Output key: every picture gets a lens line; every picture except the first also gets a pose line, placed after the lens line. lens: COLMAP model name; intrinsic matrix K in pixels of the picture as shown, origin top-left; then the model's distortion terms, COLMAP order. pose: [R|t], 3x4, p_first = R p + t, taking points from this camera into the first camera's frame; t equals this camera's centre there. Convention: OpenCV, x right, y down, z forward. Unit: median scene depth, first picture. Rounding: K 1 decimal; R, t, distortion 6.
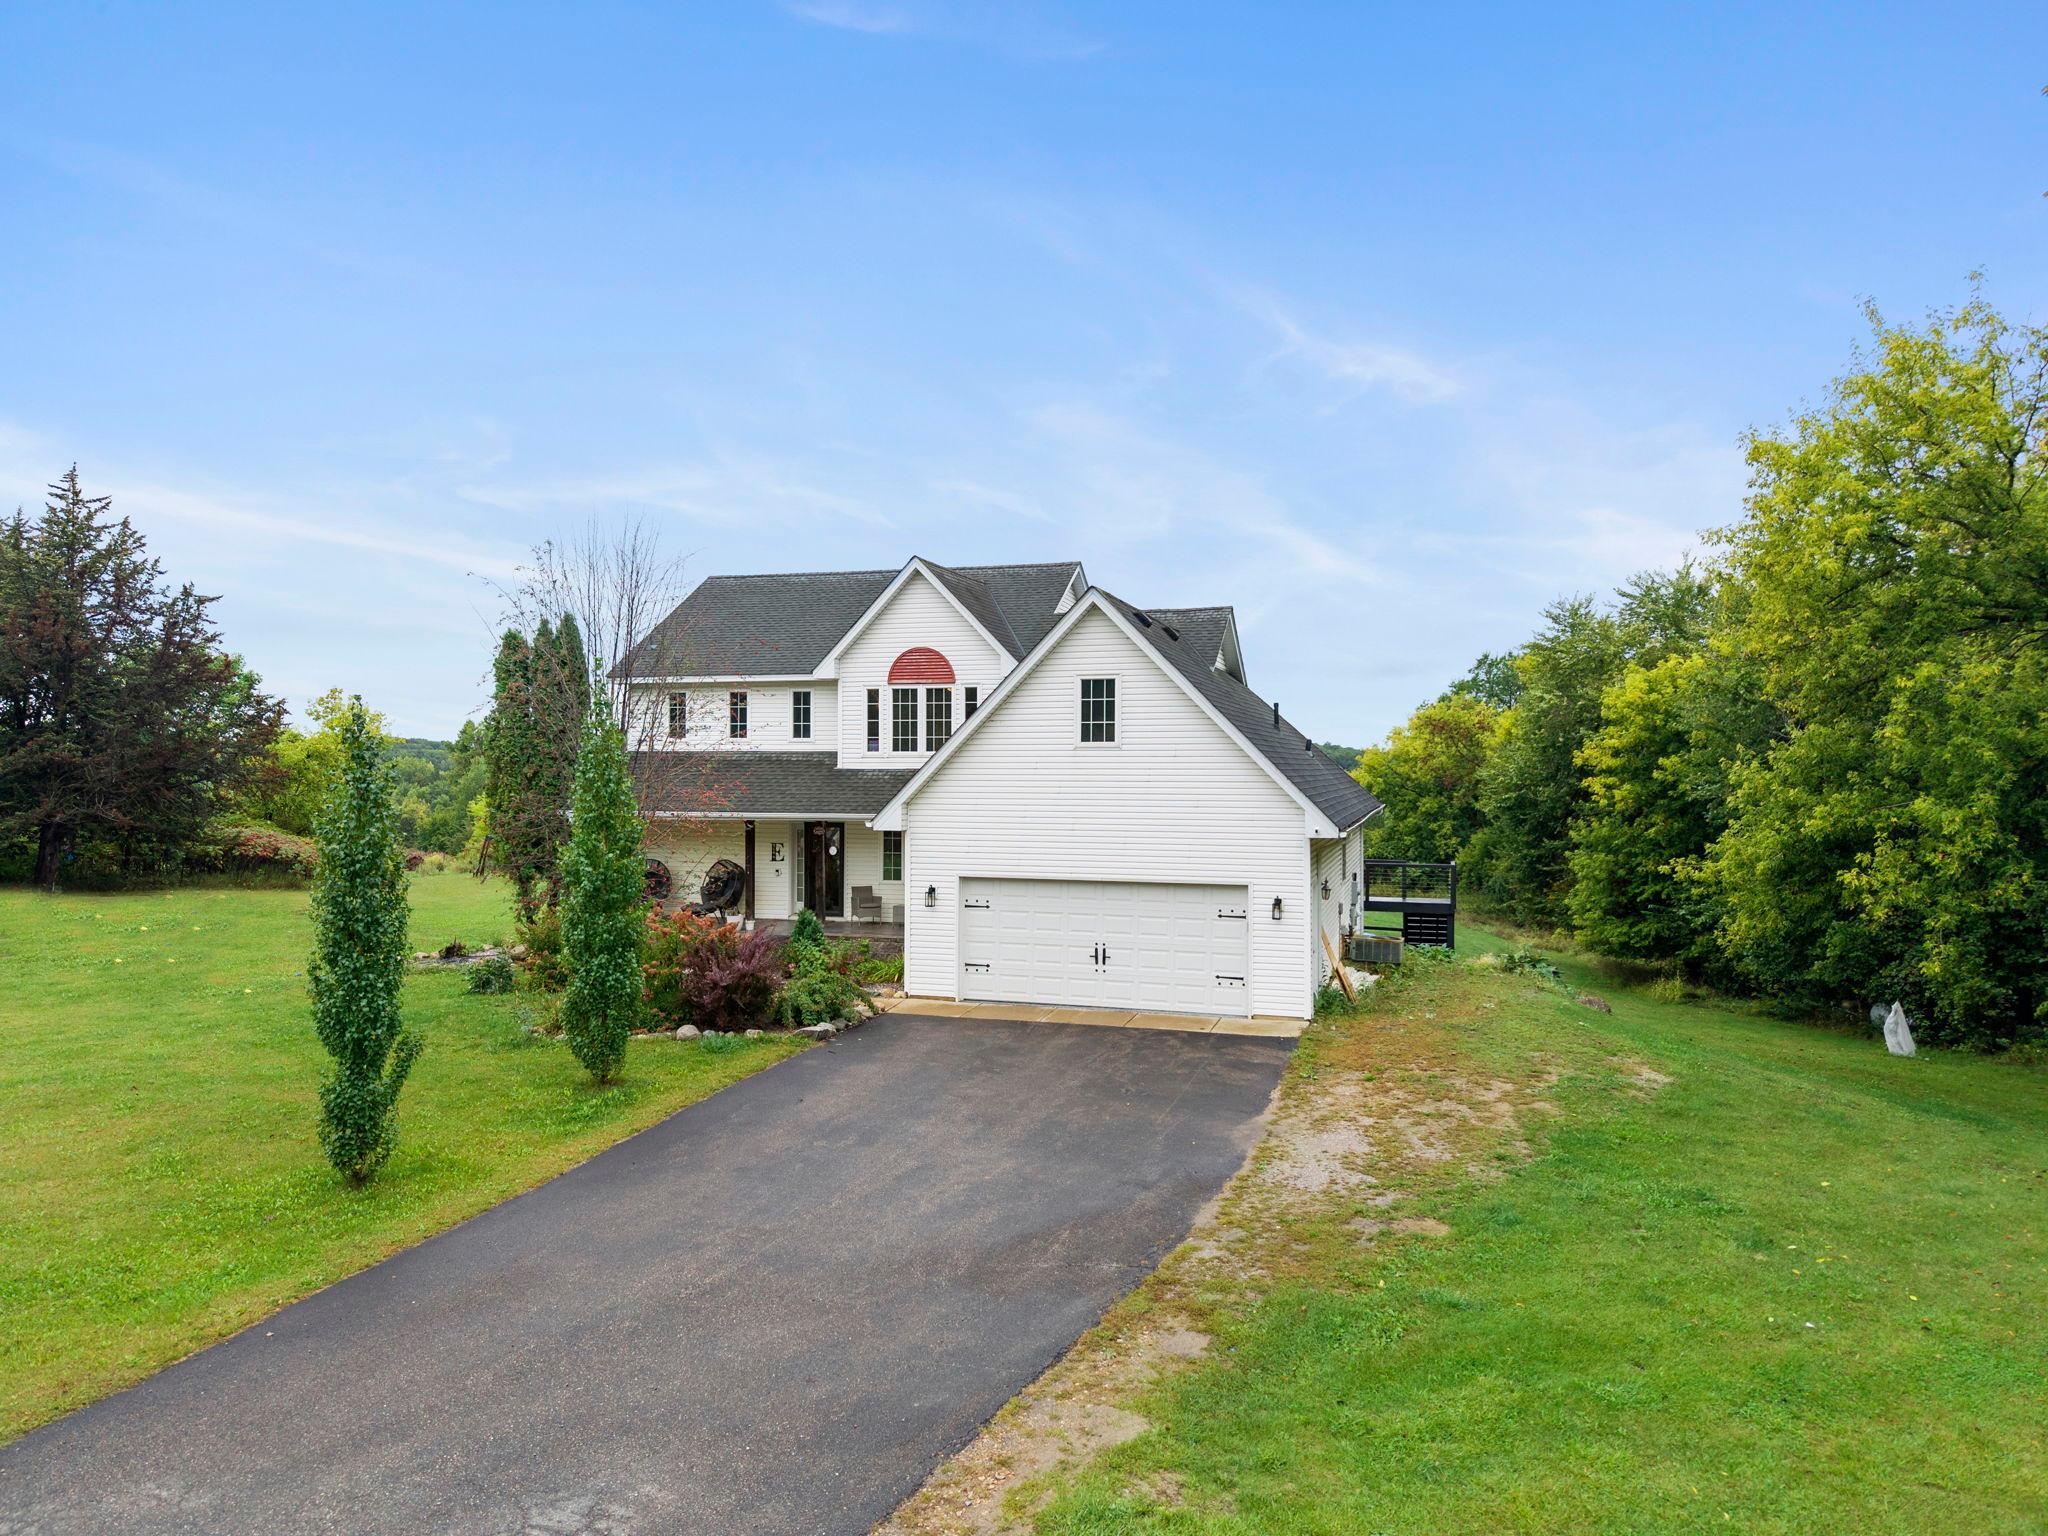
lens RADIAL K [[1421.8, 0, 1029.7], [0, 1421.8, 776.3], [0, 0, 1]] dist [0.036658, -0.025747]
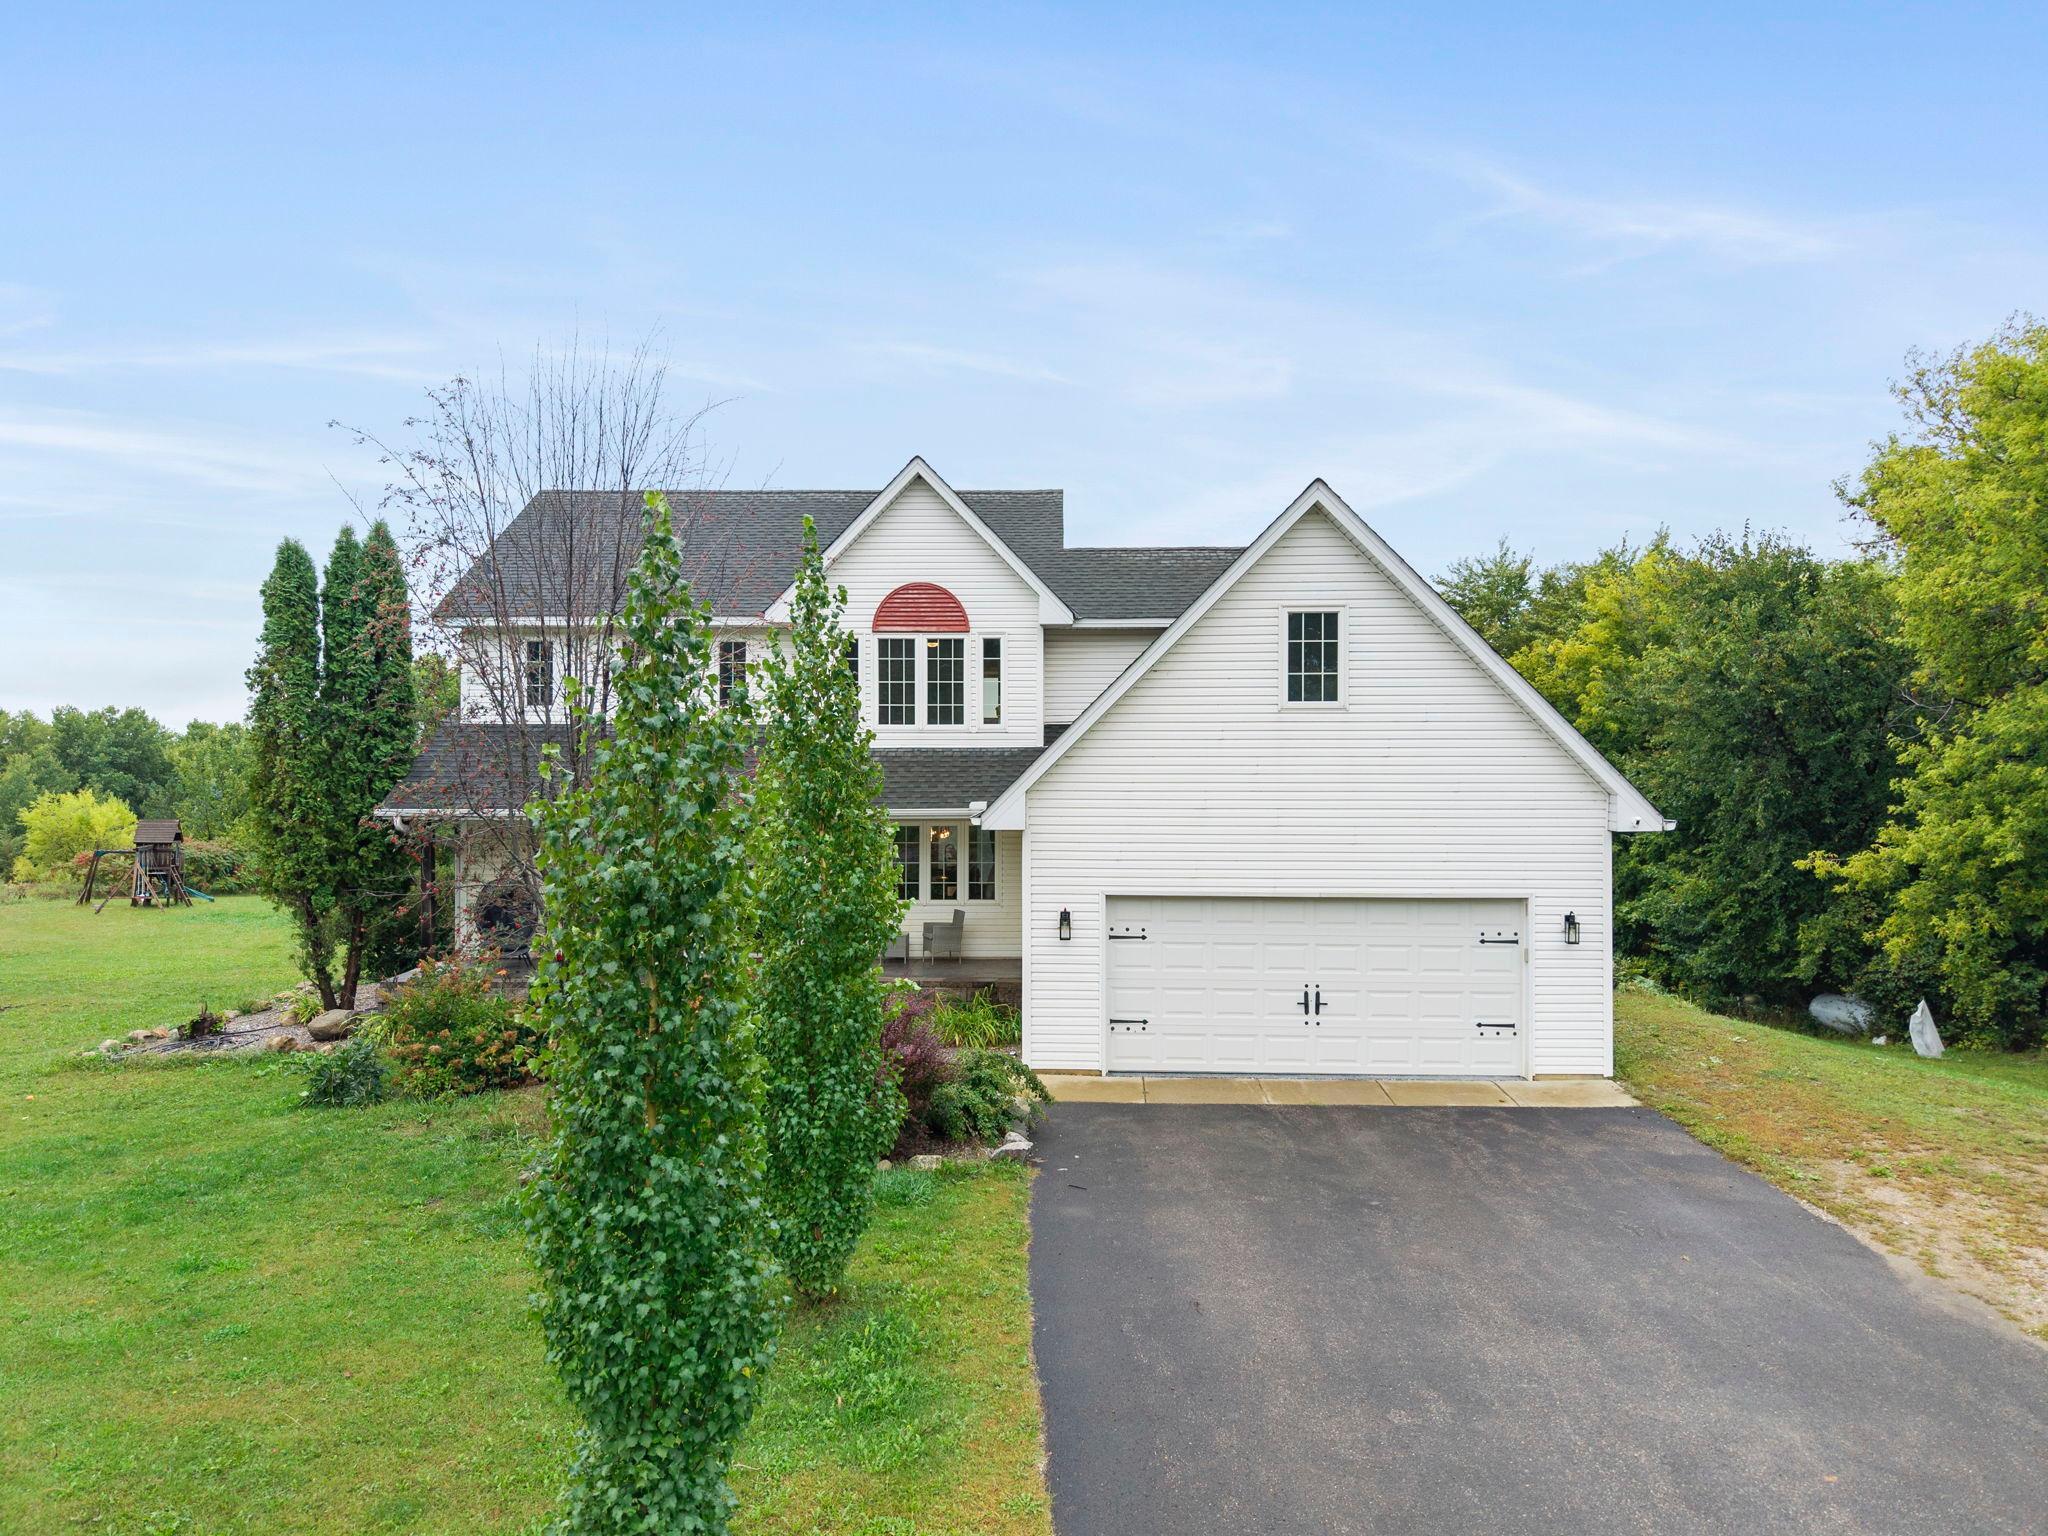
lens RADIAL K [[1421.8, 0, 1029.7], [0, 1421.8, 776.3], [0, 0, 1]] dist [0.036658, -0.025747]
pose [[0.963800, -0.003703, 0.266599, -0.266945], [0.004384, 0.999988, -0.001959, 0.013586], [-0.266589, 0.003057, 0.963805, 0.336745]]
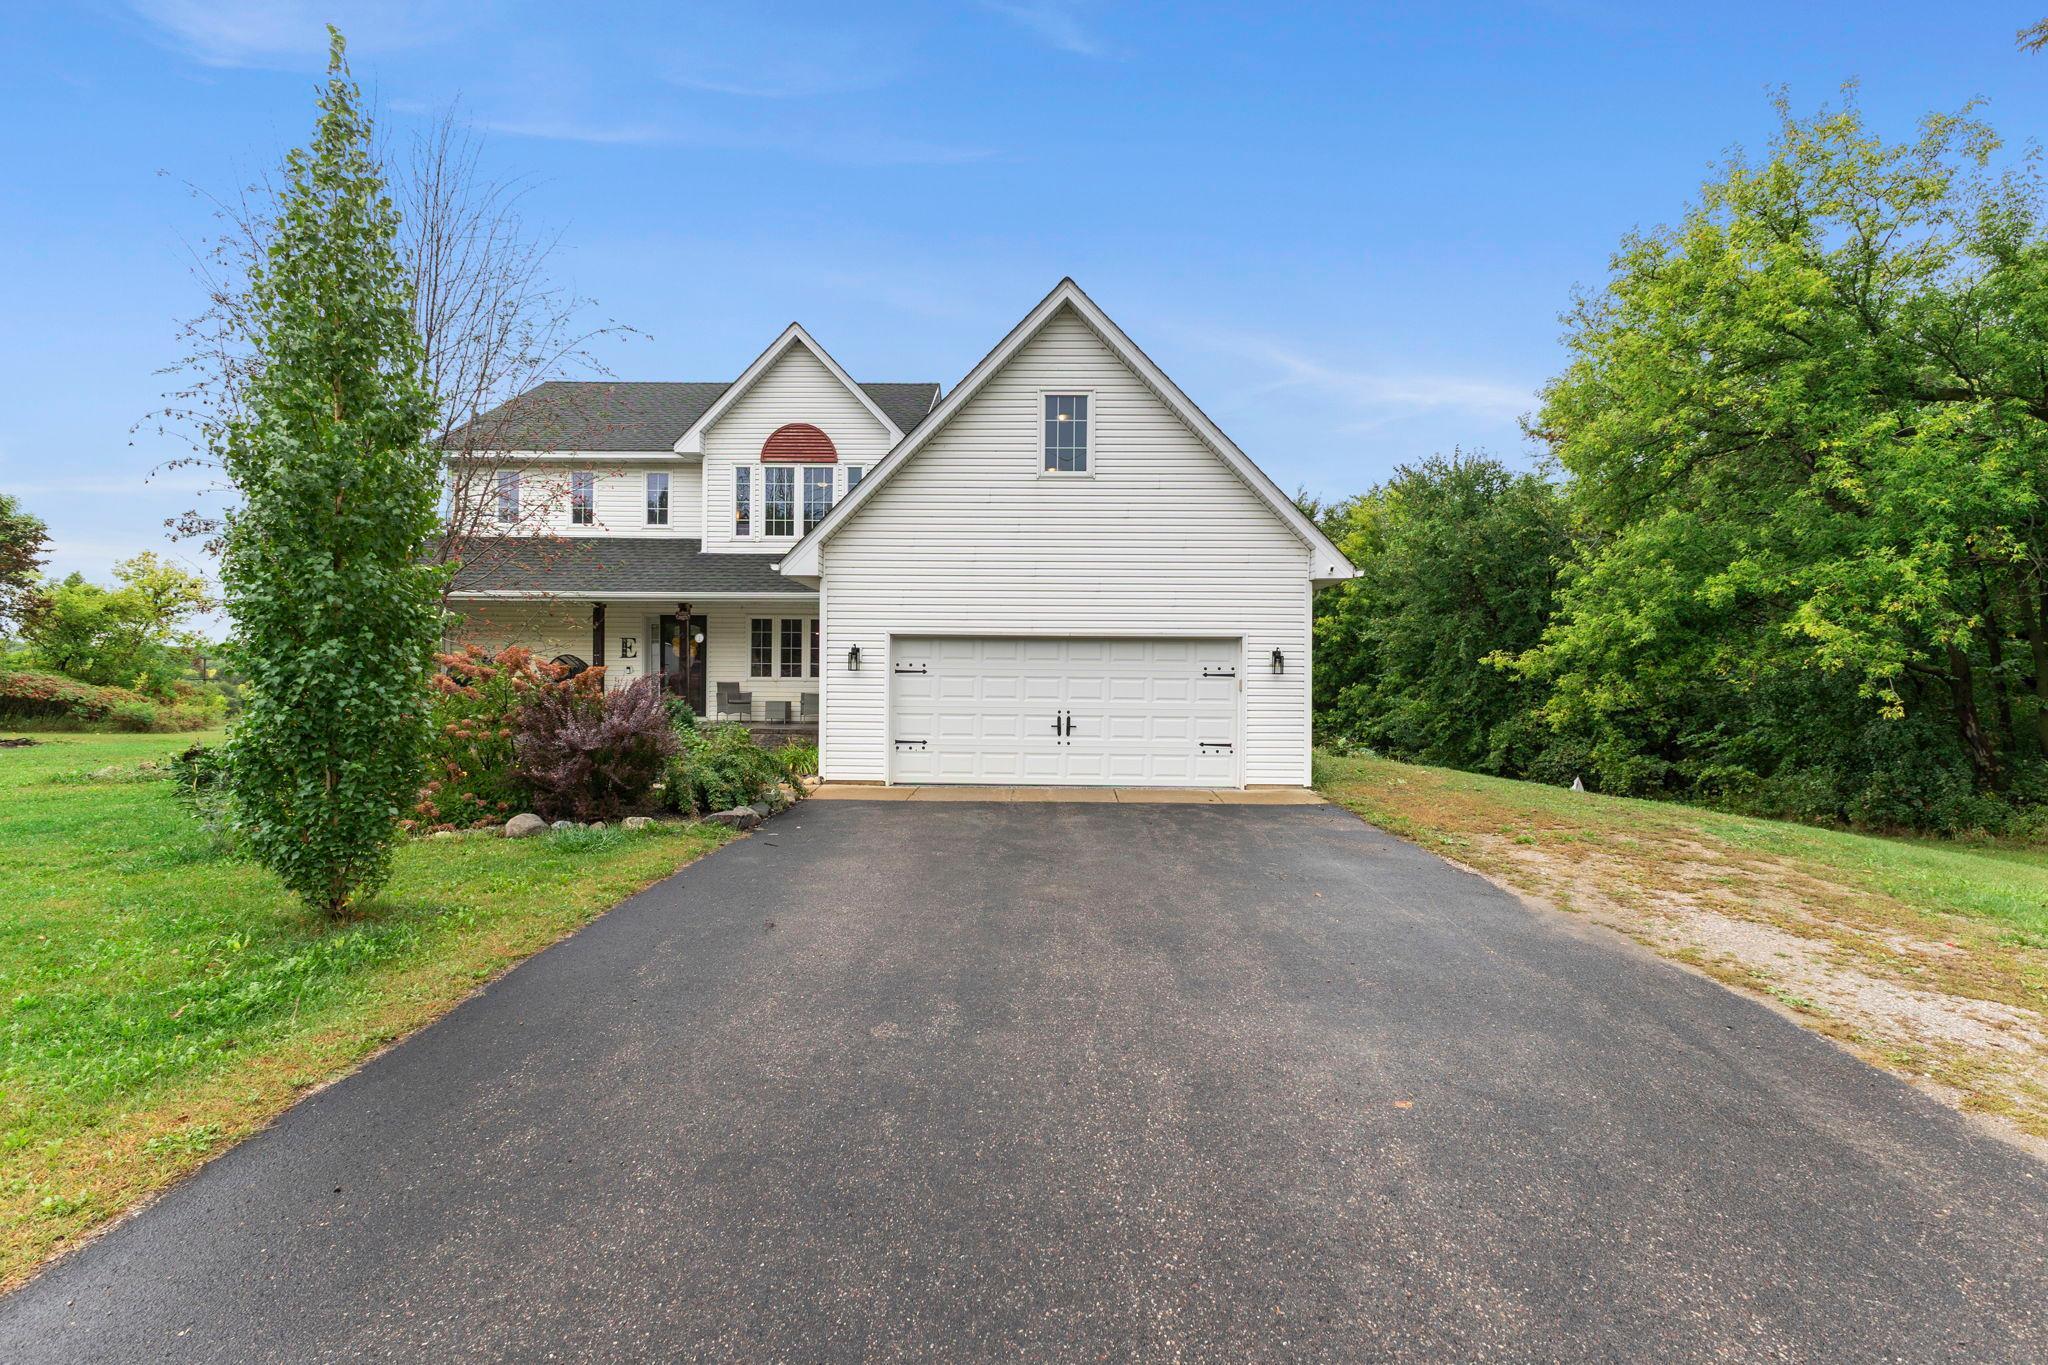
lens RADIAL K [[907.6, 0, 1024.0], [0, 907.6, 682.5], [0, 0, 1]] dist [0.012711, -0.000440]
pose [[0.962674, 0.005635, 0.270604, -0.115834], [-0.004881, 0.999982, -0.003461, 0.099025], [-0.270618, 0.002011, 0.962685, 0.467203]]
